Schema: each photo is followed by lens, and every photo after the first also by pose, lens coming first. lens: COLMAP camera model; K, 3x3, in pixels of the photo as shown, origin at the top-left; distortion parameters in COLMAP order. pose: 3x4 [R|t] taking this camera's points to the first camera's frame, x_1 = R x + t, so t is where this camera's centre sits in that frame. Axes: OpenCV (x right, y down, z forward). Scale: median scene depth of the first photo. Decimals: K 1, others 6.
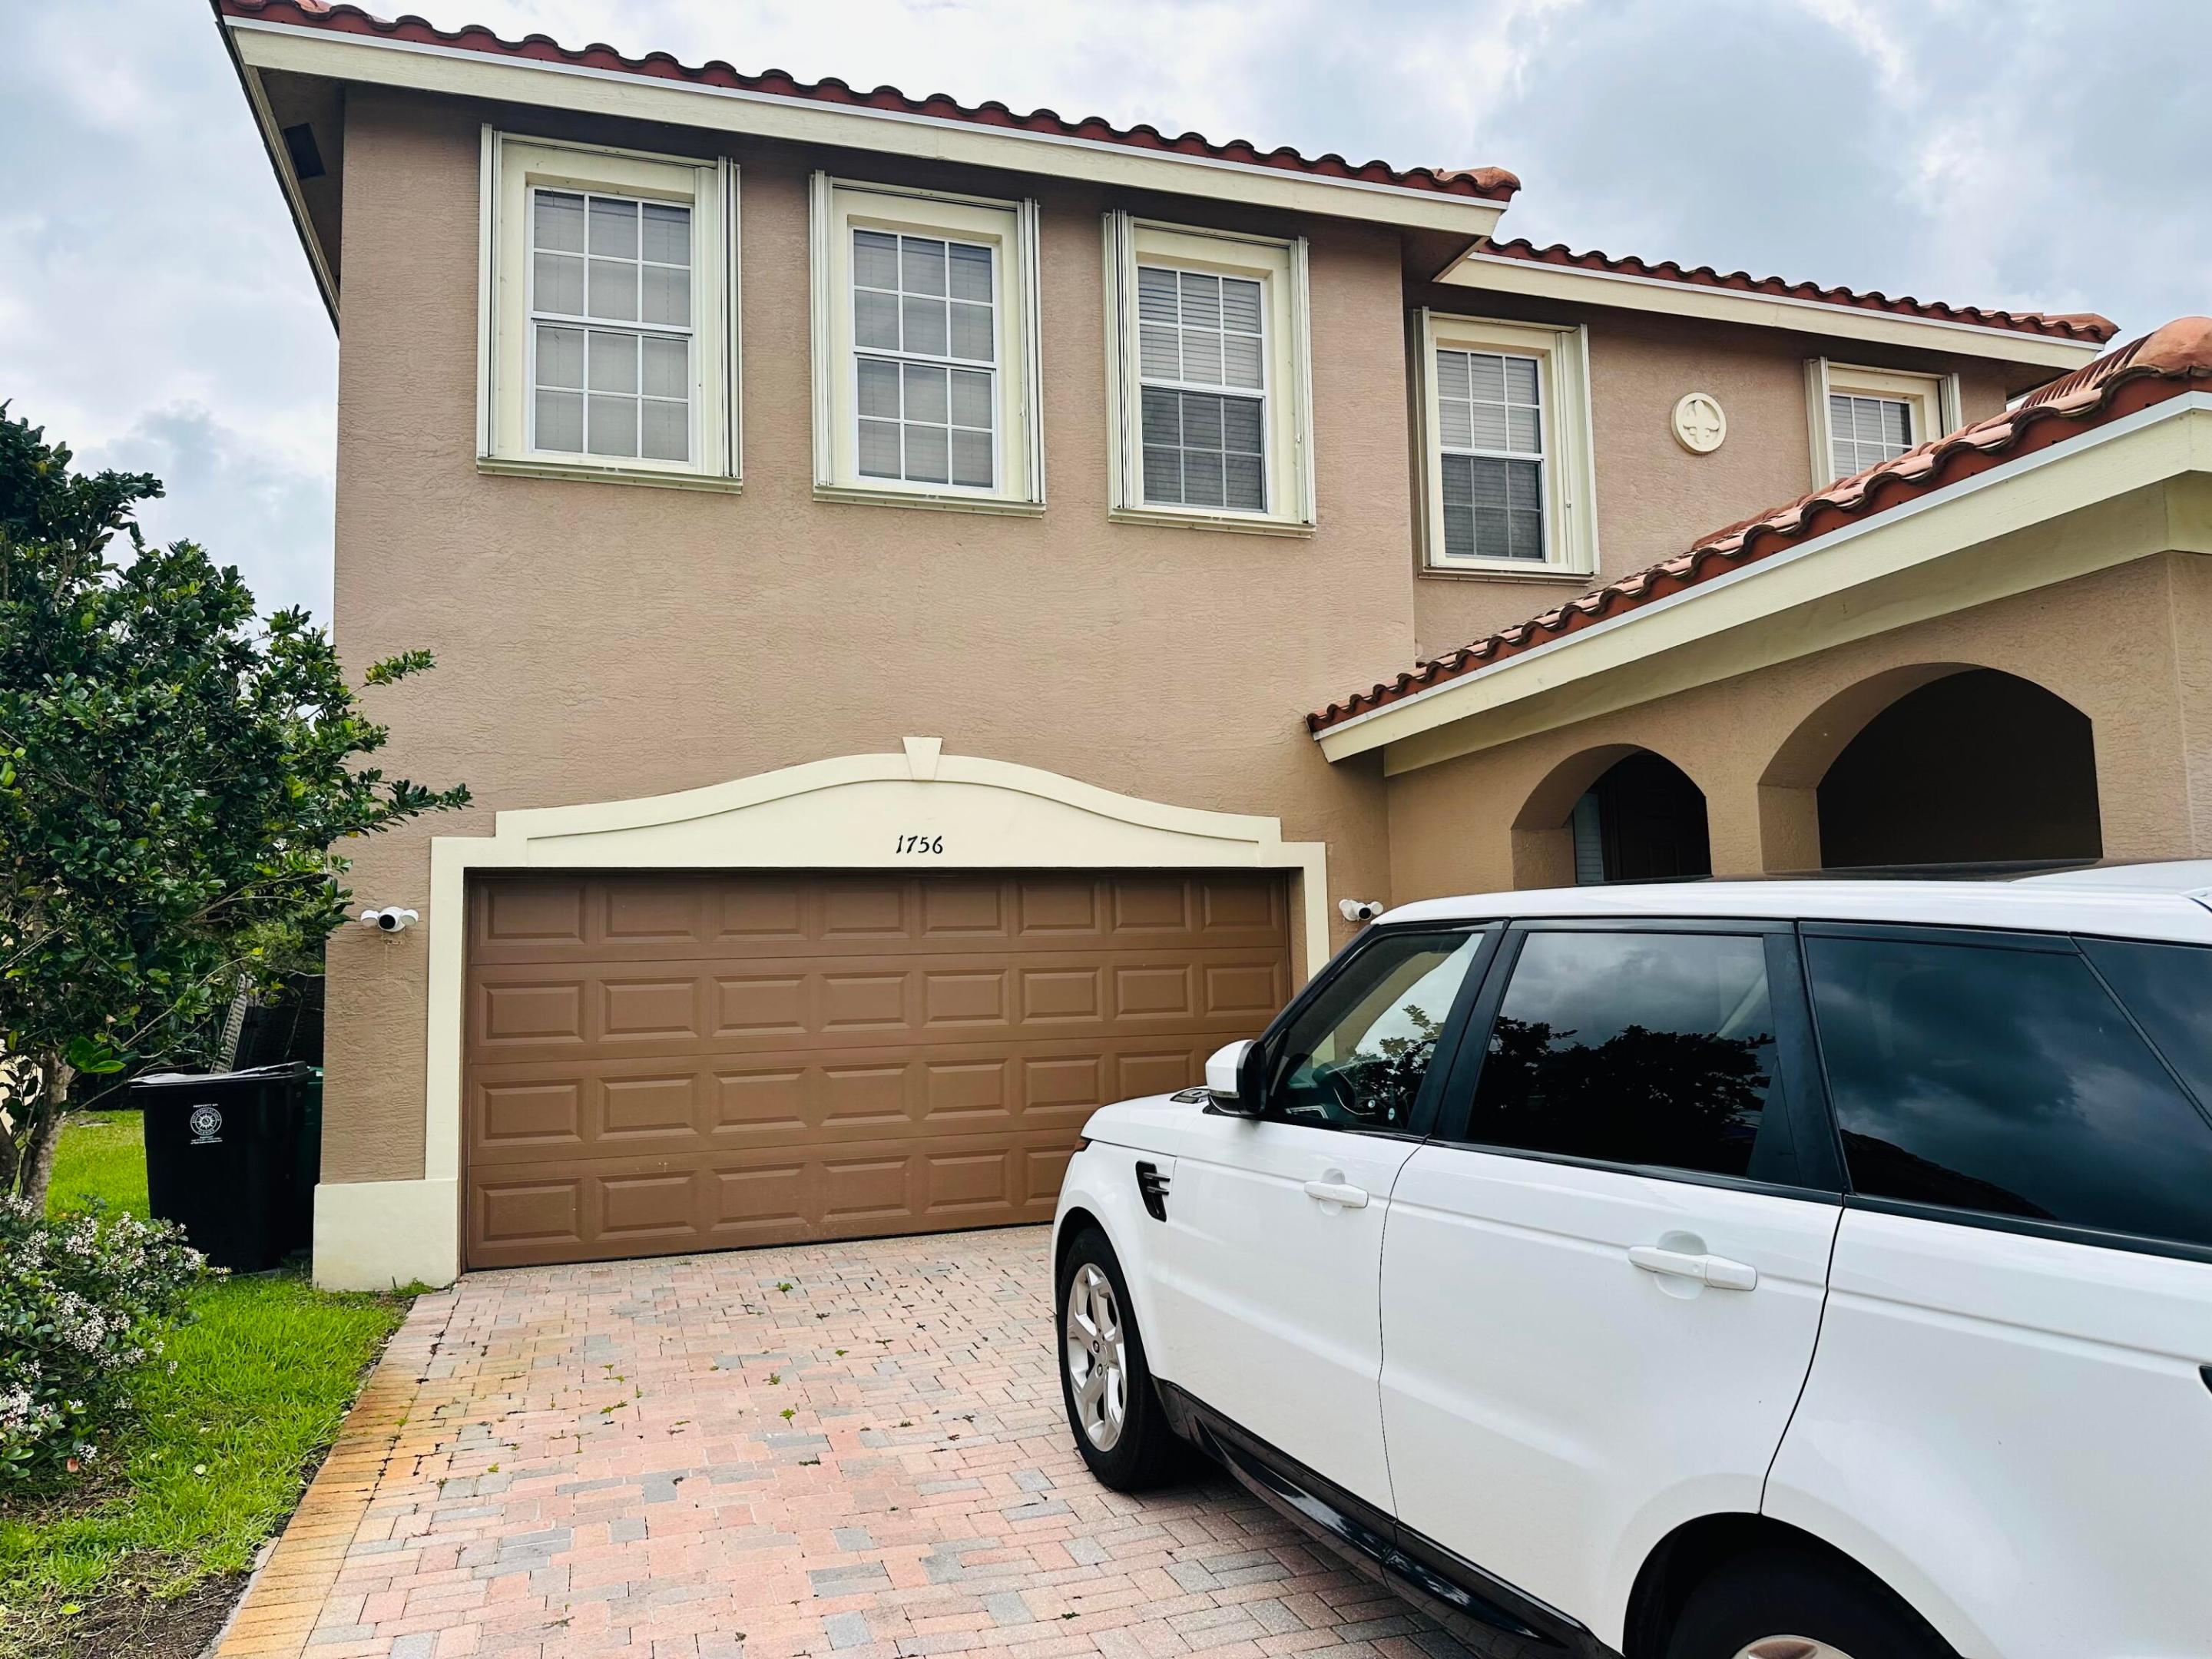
lens RADIAL K [[1542.6, 0, 1093.2], [0, 1542.6, 849.0], [0, 0, 1]] dist [0.080824, -0.089208]
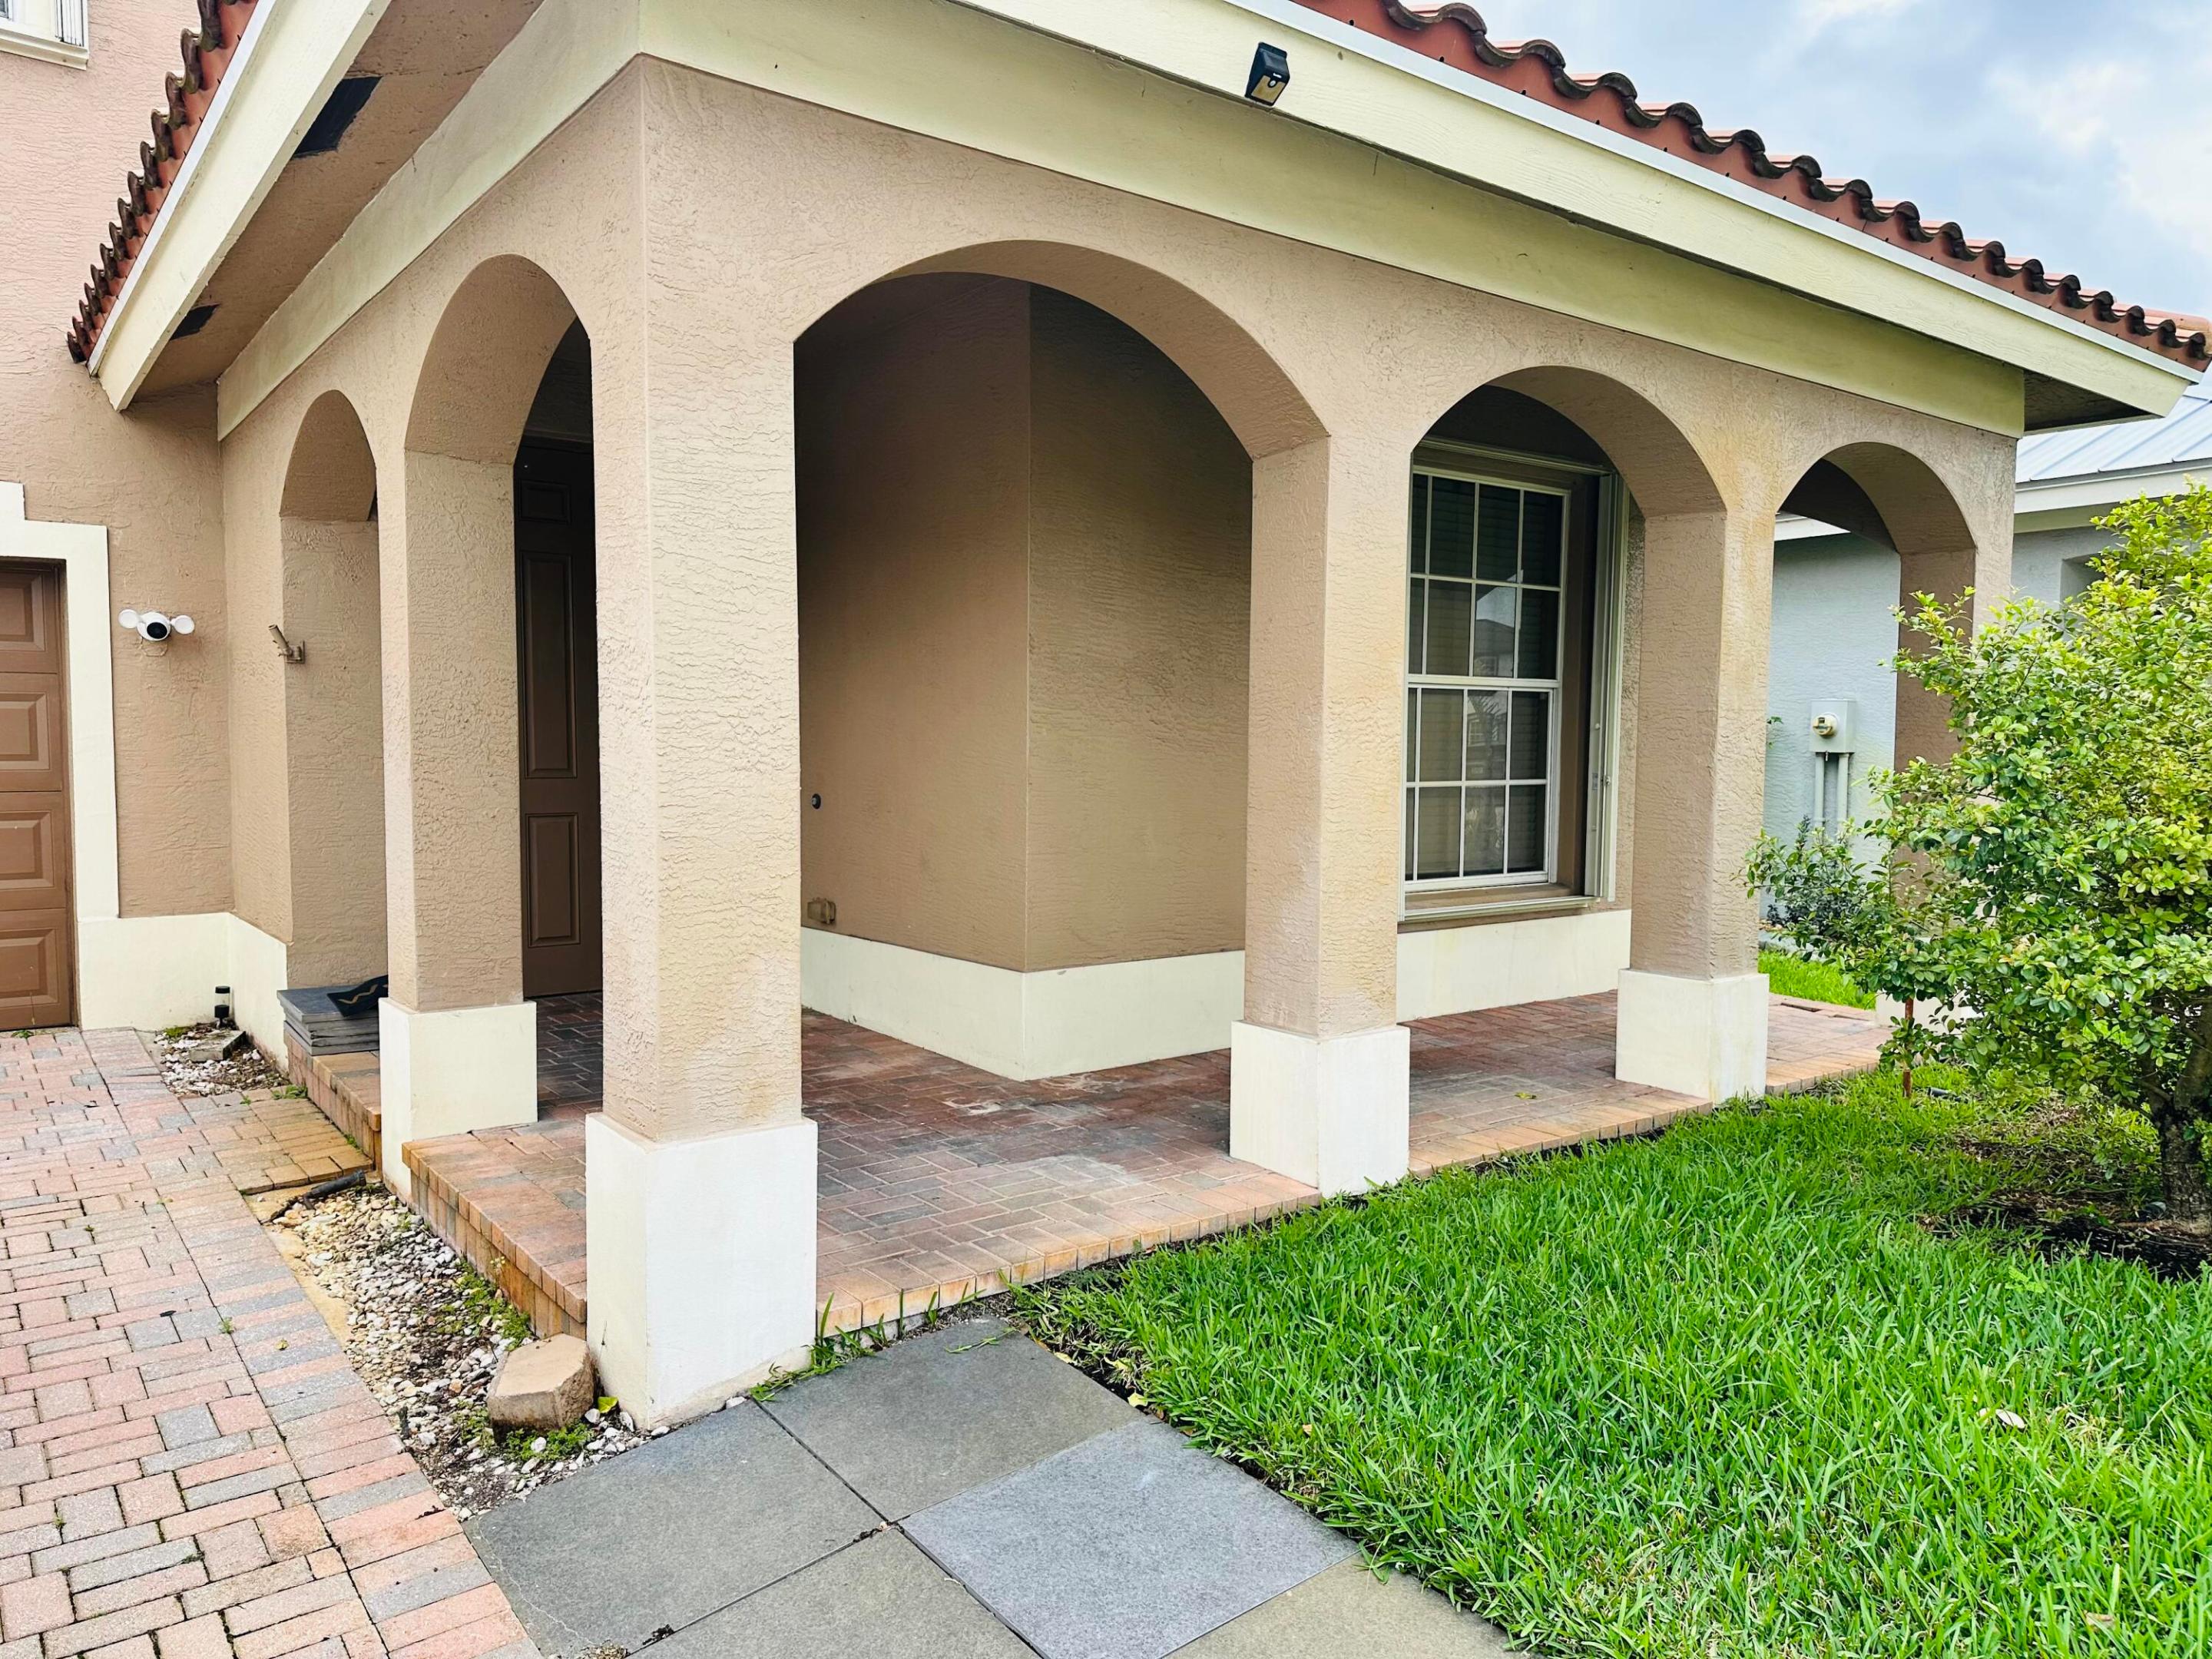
lens RADIAL K [[1542.6, 0, 1108.3], [0, 1542.6, 837.7], [0, 0, 1]] dist [0.080824, -0.089208]
pose [[0.950157, 0.011969, 0.311542, 0.377551], [-0.058449, 0.988384, 0.140287, 0.009449], [-0.306244, -0.151504, 0.939820, 0.179407]]
